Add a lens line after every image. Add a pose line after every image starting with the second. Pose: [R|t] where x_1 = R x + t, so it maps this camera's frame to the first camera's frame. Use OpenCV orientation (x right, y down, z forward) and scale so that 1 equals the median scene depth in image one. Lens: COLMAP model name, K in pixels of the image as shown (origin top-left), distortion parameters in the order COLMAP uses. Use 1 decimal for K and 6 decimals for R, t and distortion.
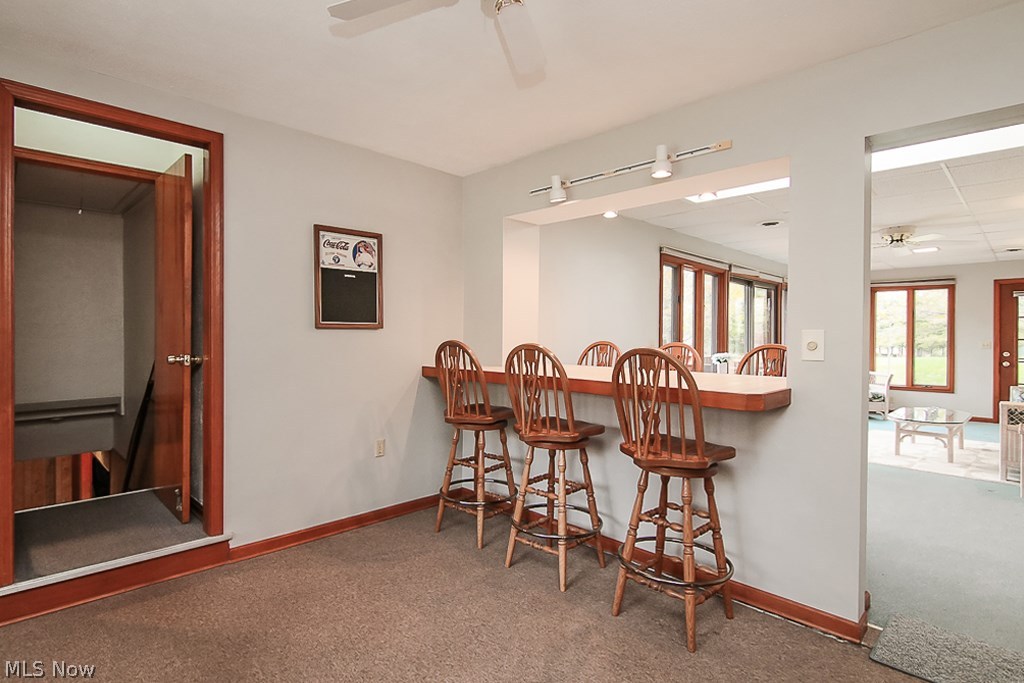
lens RADIAL K [[526.0, 0, 517.4], [0, 526.0, 336.1], [0, 0, 1]] dist [0.000052, 0.000114]
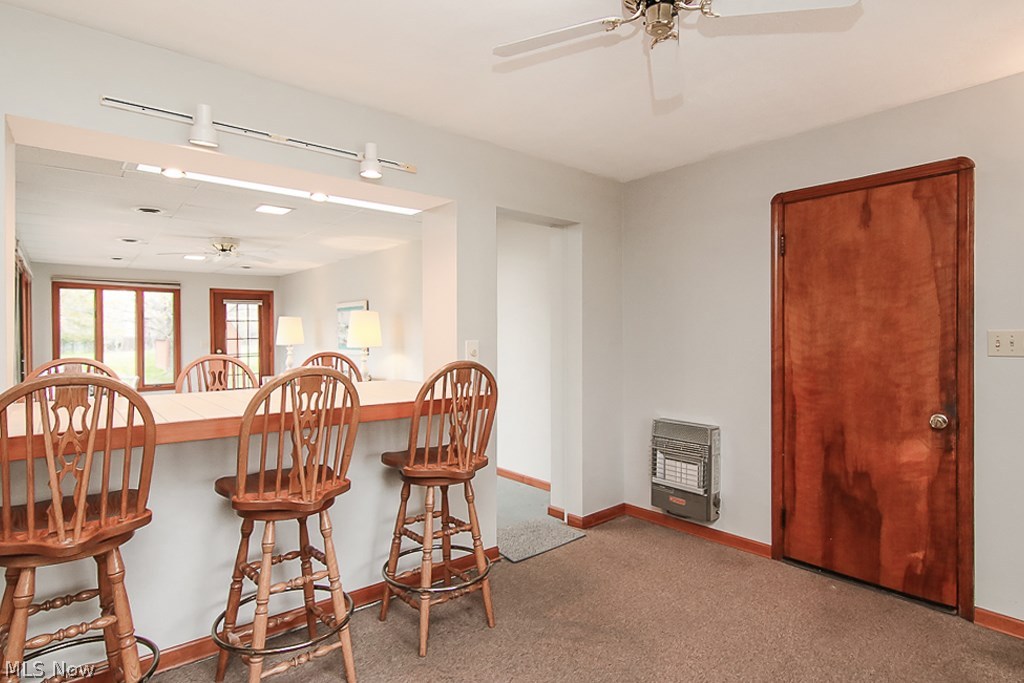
lens RADIAL K [[526.0, 0, 517.4], [0, 526.0, 336.1], [0, 0, 1]] dist [0.000052, 0.000114]
pose [[0.085297, -0.015376, 0.996237, -0.466895], [0.009273, 0.999850, 0.014638, -0.025379], [-0.996312, 0.007989, 0.085427, 0.494612]]
